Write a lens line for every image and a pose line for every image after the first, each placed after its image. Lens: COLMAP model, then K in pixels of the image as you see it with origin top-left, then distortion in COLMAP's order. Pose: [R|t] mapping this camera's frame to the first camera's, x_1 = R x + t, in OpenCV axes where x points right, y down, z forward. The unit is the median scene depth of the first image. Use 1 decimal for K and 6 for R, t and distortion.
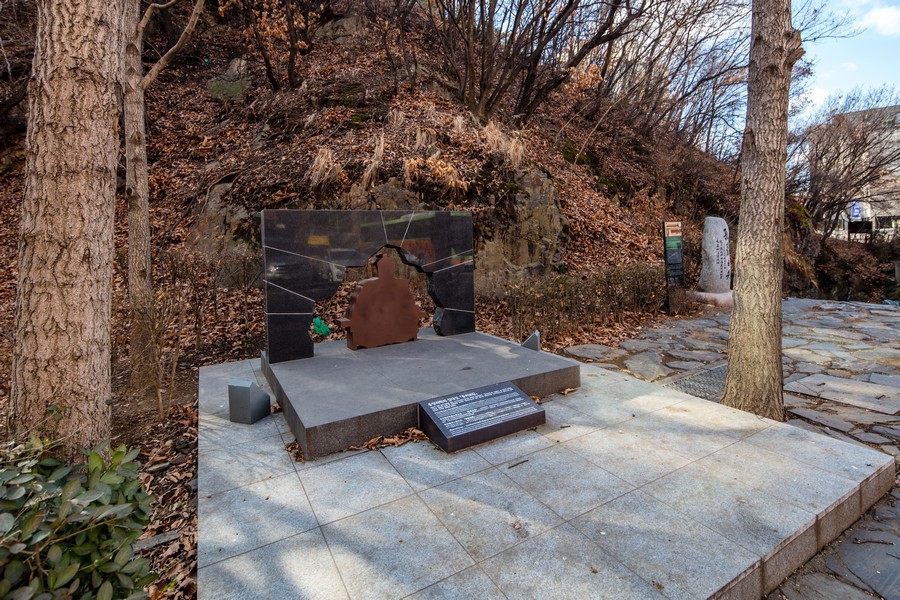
lens RADIAL K [[436.2, 0, 448.9], [0, 436.2, 259.1], [0, 0, 1]] dist [0.000332, 0.000553]
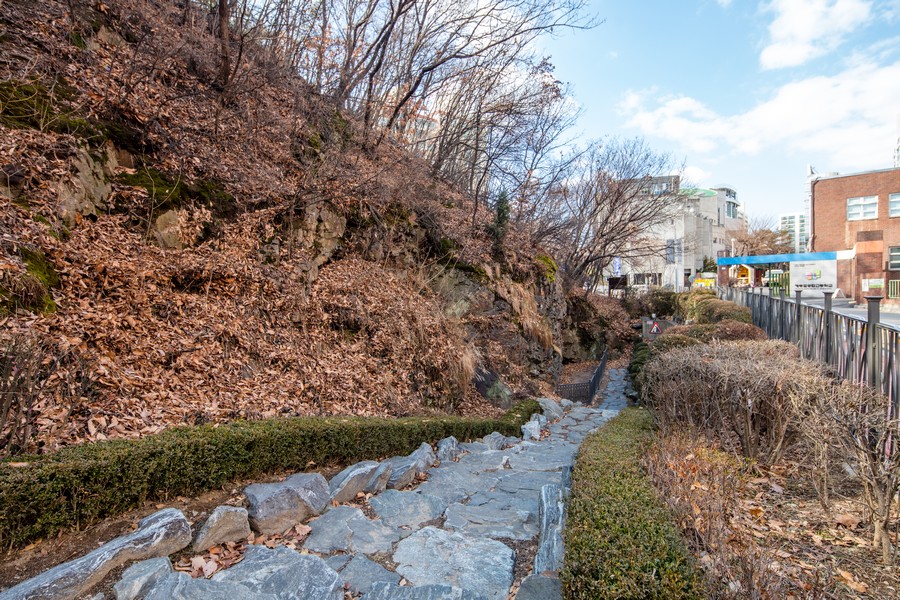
lens RADIAL K [[436.2, 0, 450.1], [0, 436.2, 300.5], [0, 0, 1]] dist [0.000332, 0.000553]
pose [[0.935973, 0.005156, 0.352035, 0.228655], [-0.000136, 0.999898, -0.014282, -0.018727], [-0.352073, 0.013320, 0.935878, 0.191760]]
